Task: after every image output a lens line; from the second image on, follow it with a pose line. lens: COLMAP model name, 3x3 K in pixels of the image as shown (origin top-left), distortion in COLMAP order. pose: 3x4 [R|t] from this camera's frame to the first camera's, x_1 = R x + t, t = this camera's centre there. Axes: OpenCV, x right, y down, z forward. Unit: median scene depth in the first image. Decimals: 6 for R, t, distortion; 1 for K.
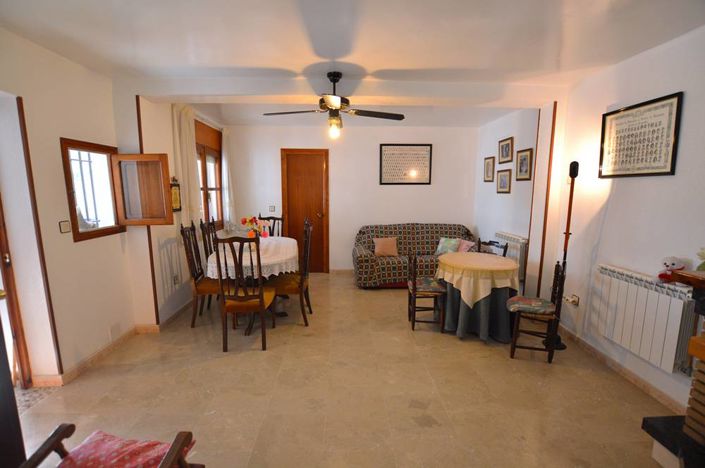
lens RADIAL K [[316.7, 0, 353.1], [0, 316.7, 236.5], [0, 0, 1]] dist [-0.033469, 0.000784]
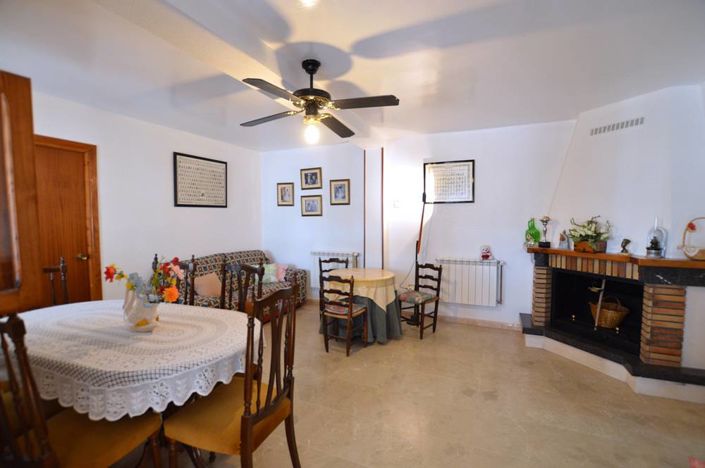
lens RADIAL K [[316.7, 0, 353.1], [0, 316.7, 236.5], [0, 0, 1]] dist [-0.033469, 0.000784]
pose [[0.433764, -0.058205, 0.899145, -0.677468], [0.138085, 0.990417, -0.002501, -0.061081], [-0.890383, 0.125243, 0.437645, 0.554476]]
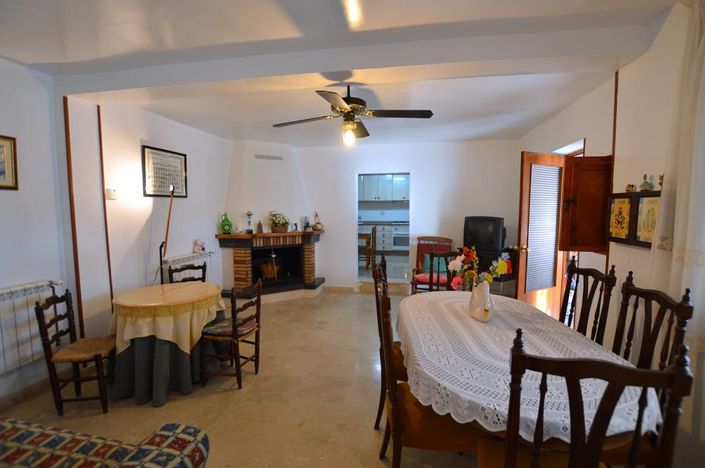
lens RADIAL K [[316.7, 0, 353.1], [0, 316.7, 236.5], [0, 0, 1]] dist [-0.033469, 0.000784]
pose [[-0.971801, -0.023360, 0.234644, -0.259936], [0.032485, 0.972331, 0.231339, -0.251592], [-0.233556, 0.232438, -0.944153, 1.730814]]
